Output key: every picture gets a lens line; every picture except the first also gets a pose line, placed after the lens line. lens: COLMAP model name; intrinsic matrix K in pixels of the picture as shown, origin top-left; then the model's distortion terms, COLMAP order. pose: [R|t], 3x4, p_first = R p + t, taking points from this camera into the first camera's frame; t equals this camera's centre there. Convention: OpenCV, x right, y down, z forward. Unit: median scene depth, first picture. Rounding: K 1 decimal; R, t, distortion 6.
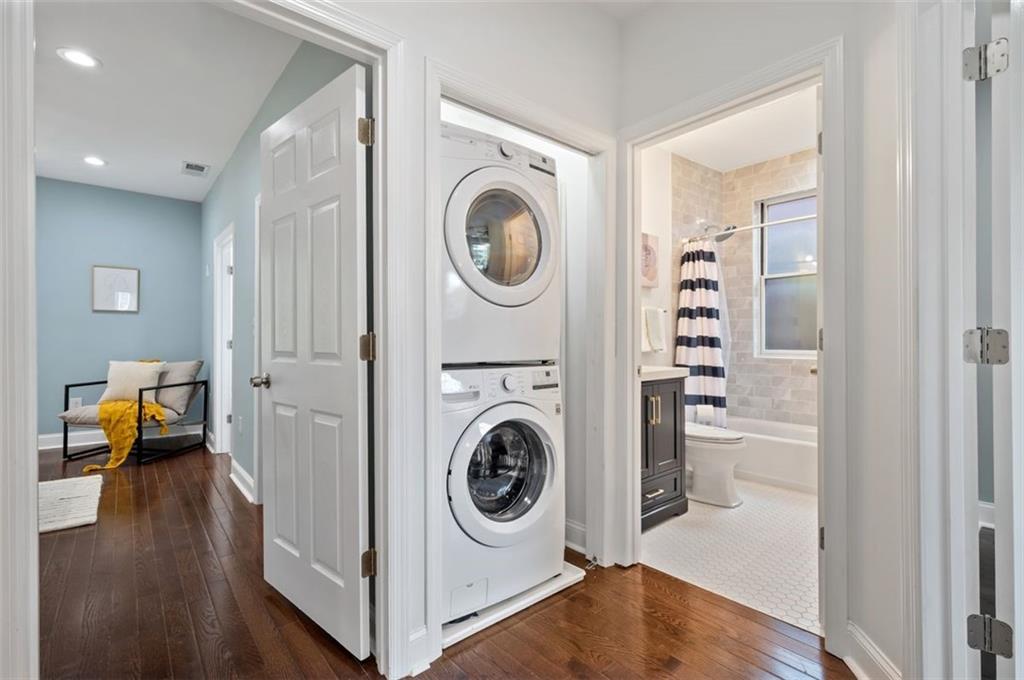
lens RADIAL K [[462.4, 0, 511.5], [0, 462.4, 343.0], [0, 0, 1]] dist [-0.001651, 0.000480]
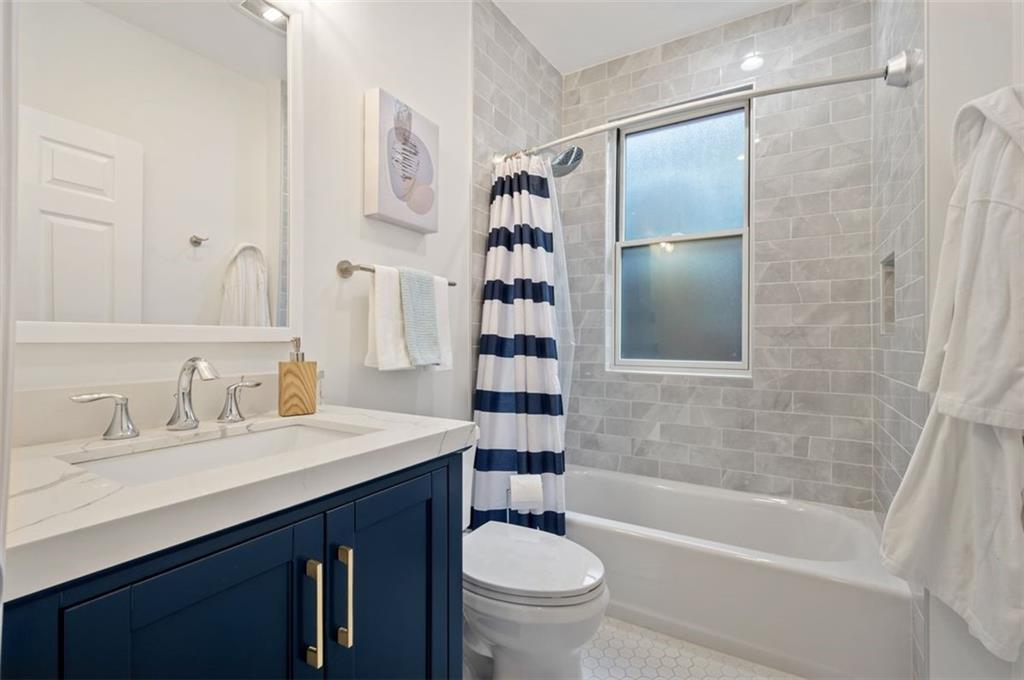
lens RADIAL K [[462.4, 0, 511.5], [0, 462.4, 343.0], [0, 0, 1]] dist [-0.001651, 0.000480]
pose [[0.947494, 0.008032, 0.319673, 0.226025], [-0.008807, 0.999961, 0.000980, -0.006902], [-0.319653, -0.003744, 0.947527, 0.496735]]
